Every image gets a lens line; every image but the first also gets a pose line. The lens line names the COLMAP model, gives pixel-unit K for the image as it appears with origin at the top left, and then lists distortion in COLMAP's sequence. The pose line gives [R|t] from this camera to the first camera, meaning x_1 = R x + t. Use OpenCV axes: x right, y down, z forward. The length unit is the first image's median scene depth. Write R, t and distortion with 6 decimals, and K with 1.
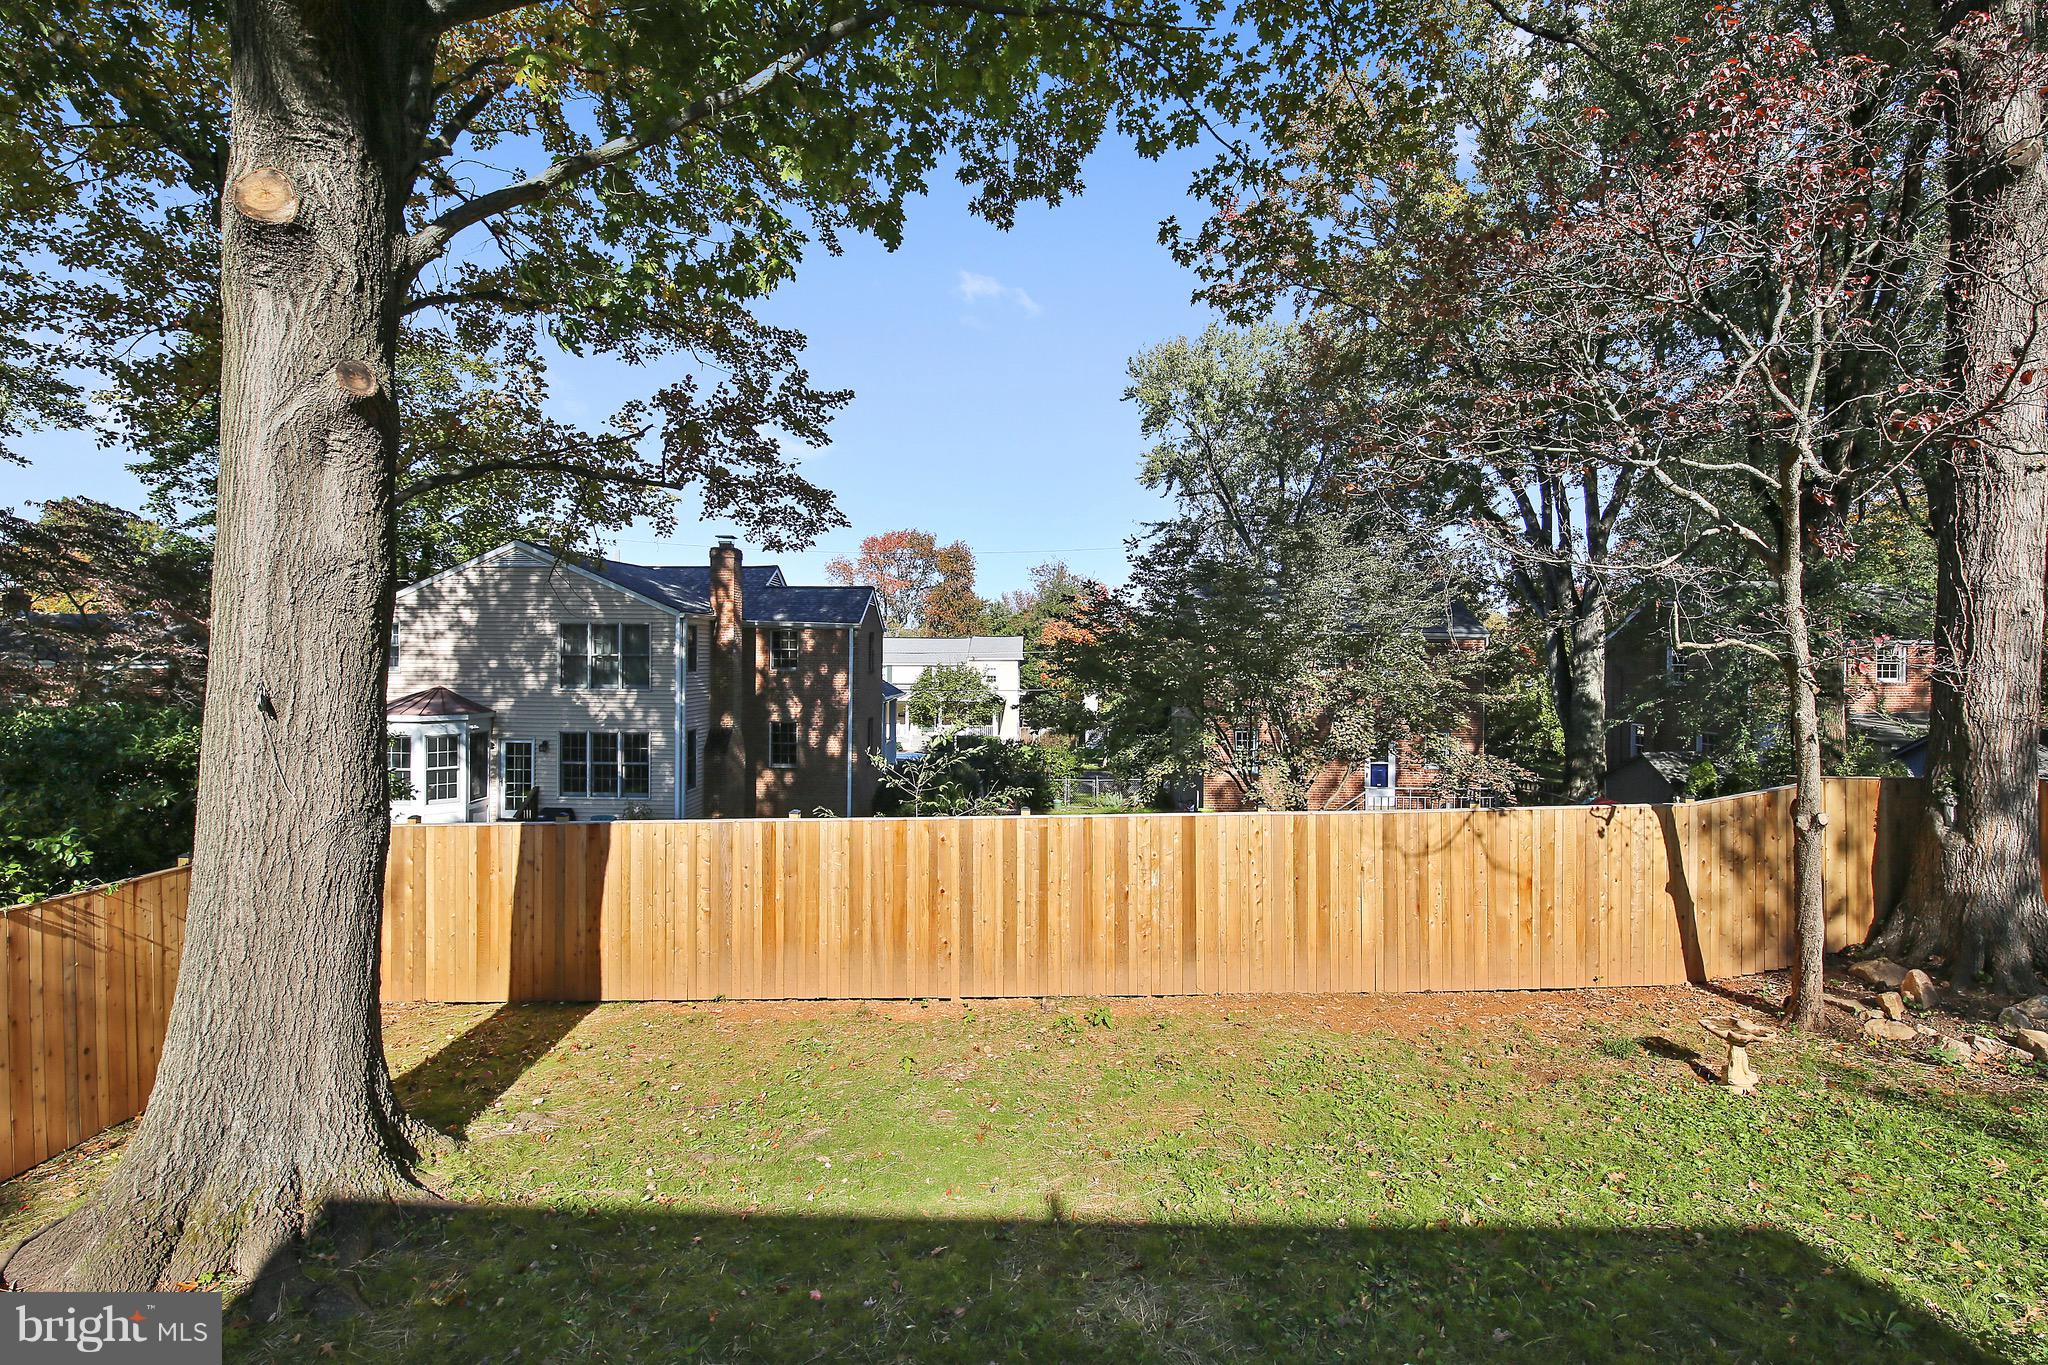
lens RADIAL K [[891.2, 0, 1022.7], [0, 891.2, 661.0], [0, 0, 1]] dist [-0.002107, -0.005271]
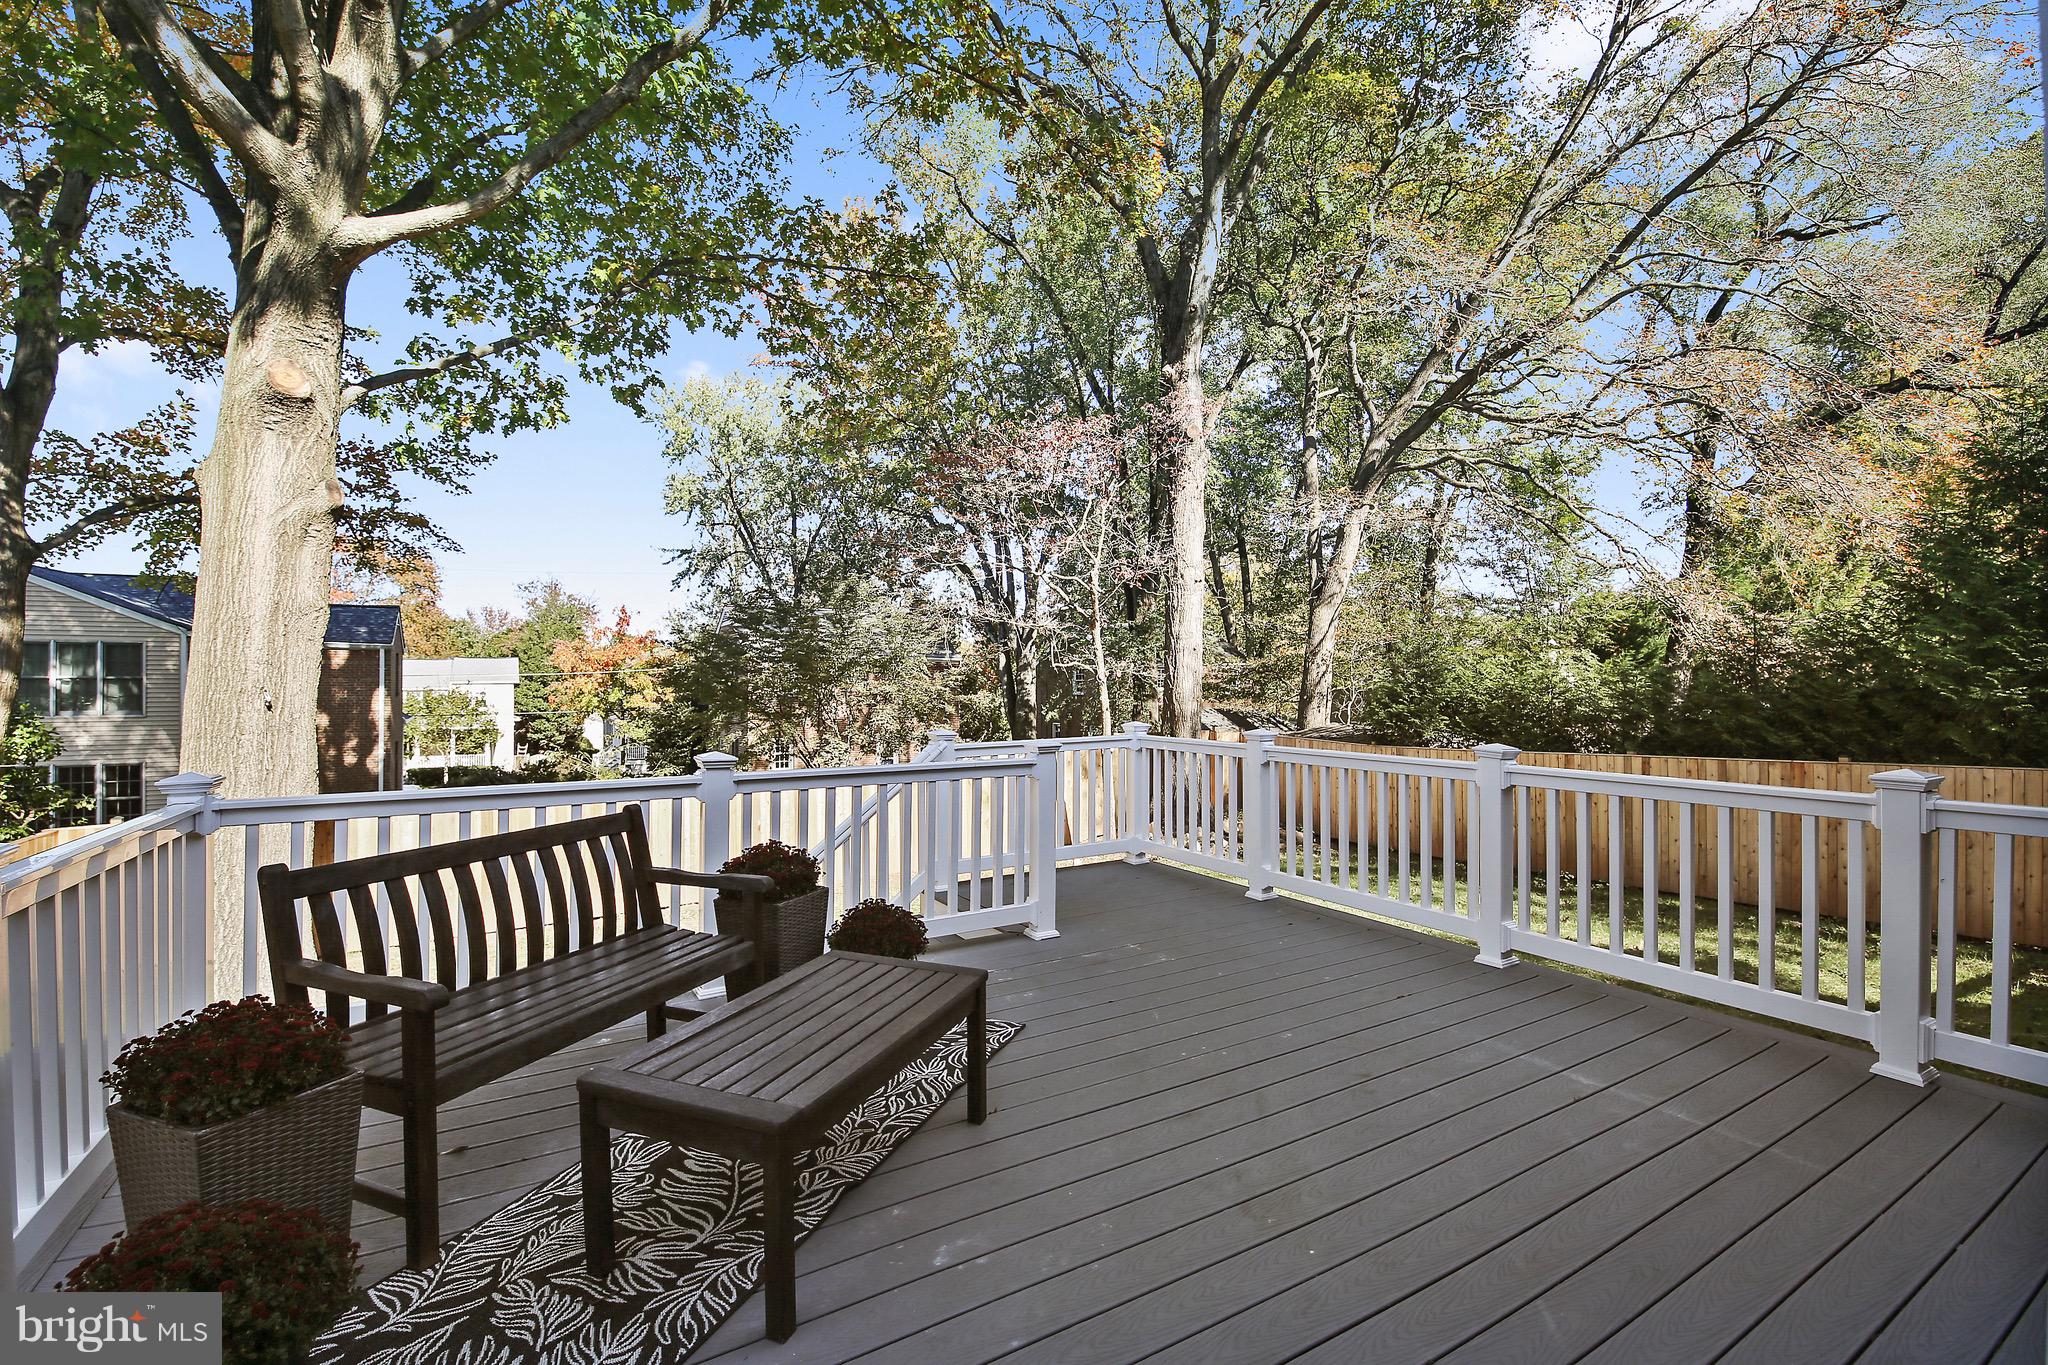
lens RADIAL K [[891.2, 0, 1013.6], [0, 891.2, 684.0], [0, 0, 1]] dist [-0.002107, -0.005271]
pose [[0.855546, -0.010586, 0.517619, -0.125228], [0.010203, 0.999942, 0.003586, 0.006190], [-0.517626, 0.002213, 0.855604, -0.223537]]
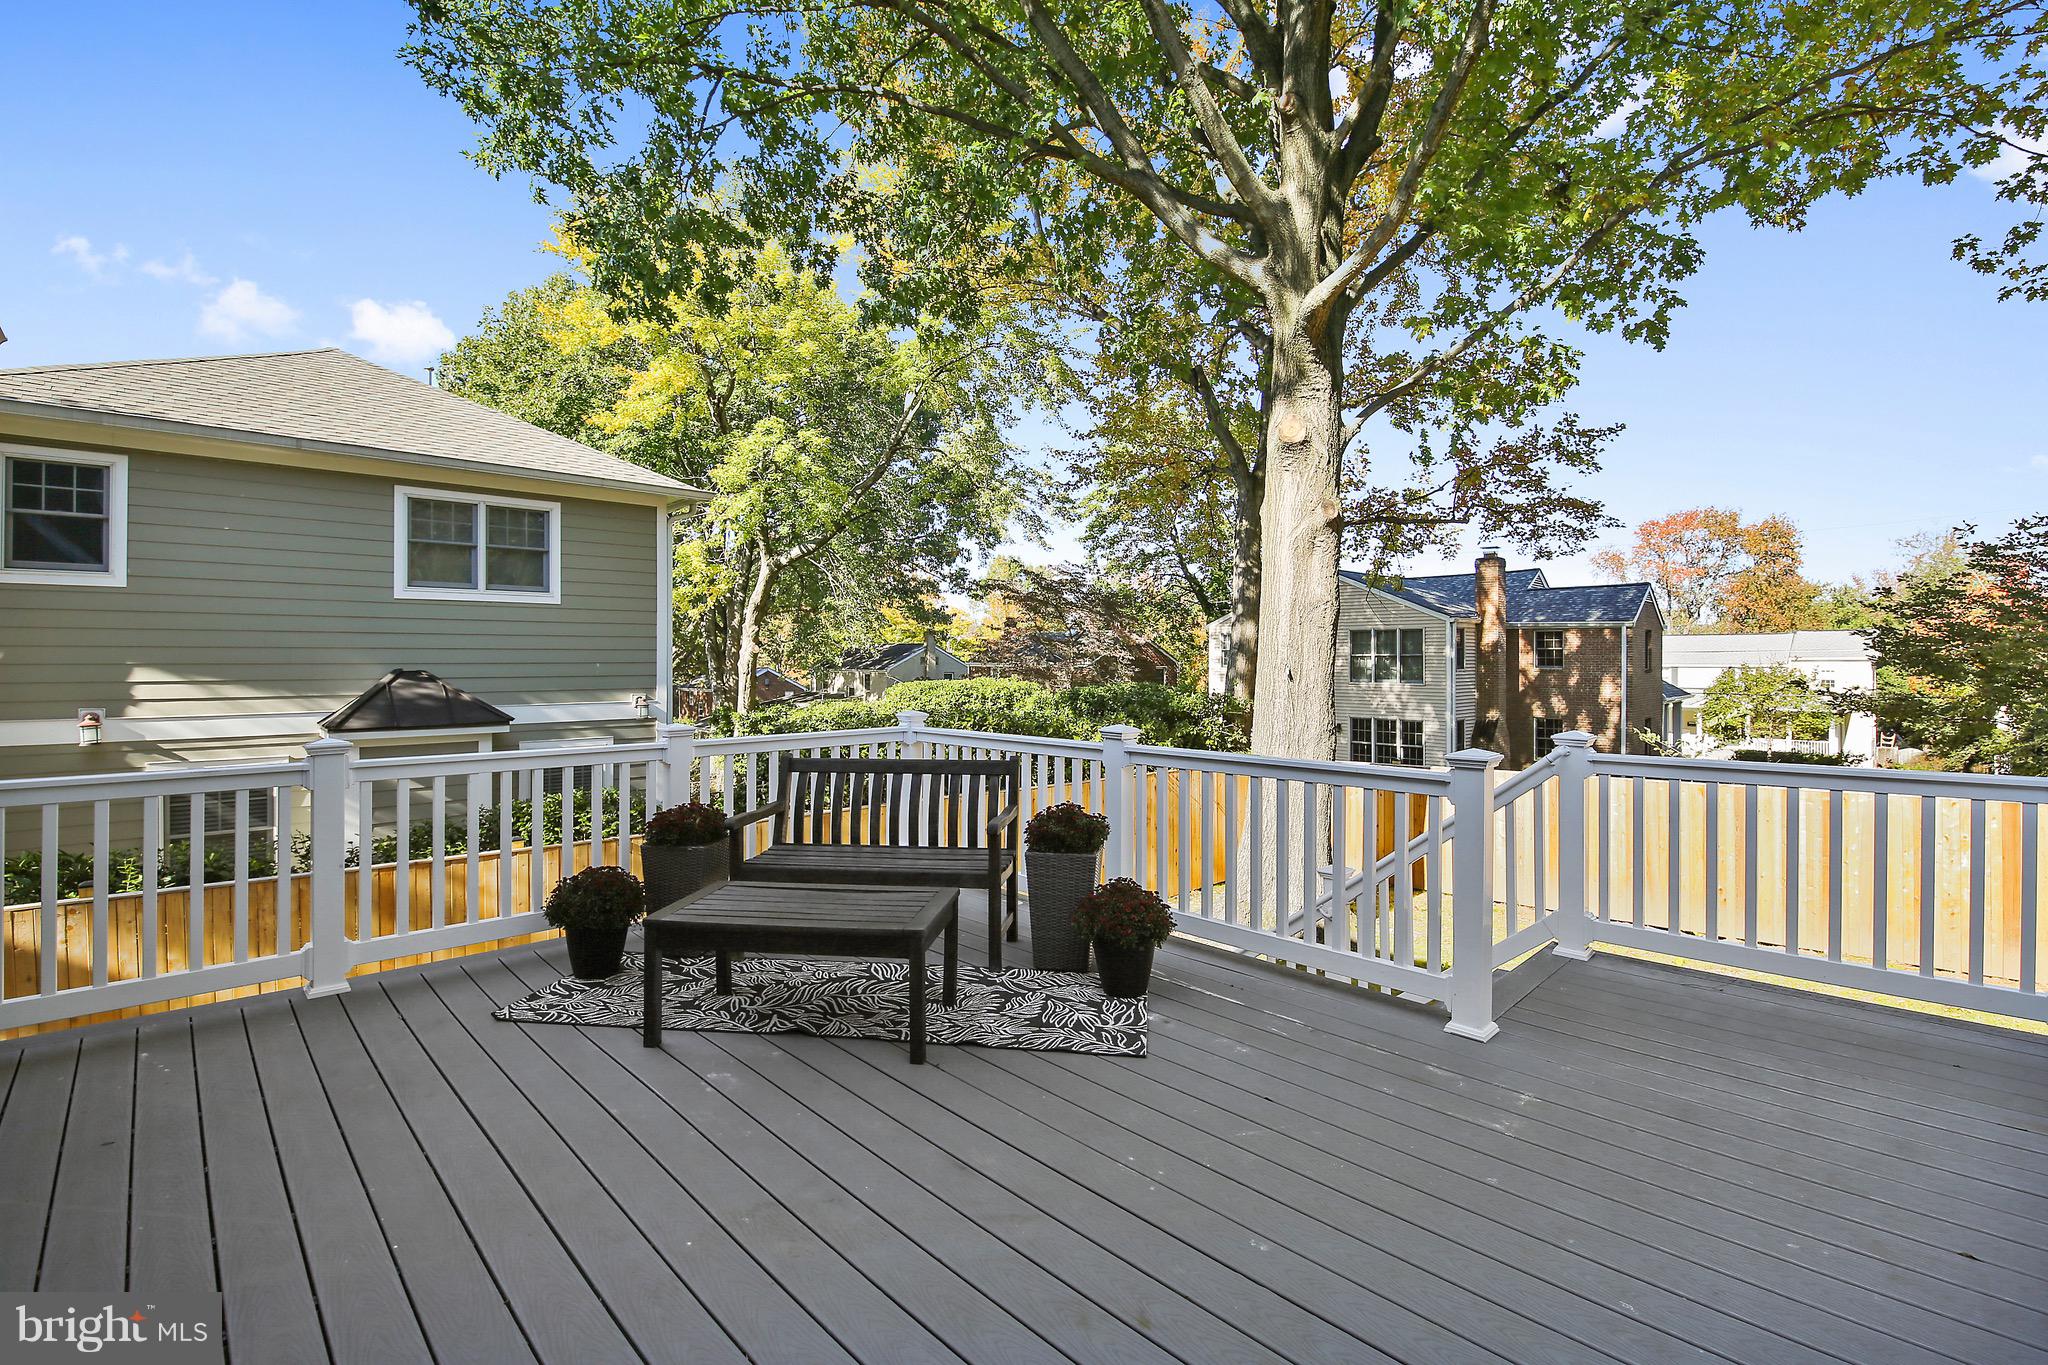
lens RADIAL K [[891.2, 0, 1037.6], [0, 891.2, 661.4], [0, 0, 1]] dist [-0.002107, -0.005271]
pose [[0.716459, -0.006075, -0.697602, 0.037868], [0.003250, 0.999980, -0.005371, 0.006520], [0.697621, 0.001581, 0.716465, -0.201025]]
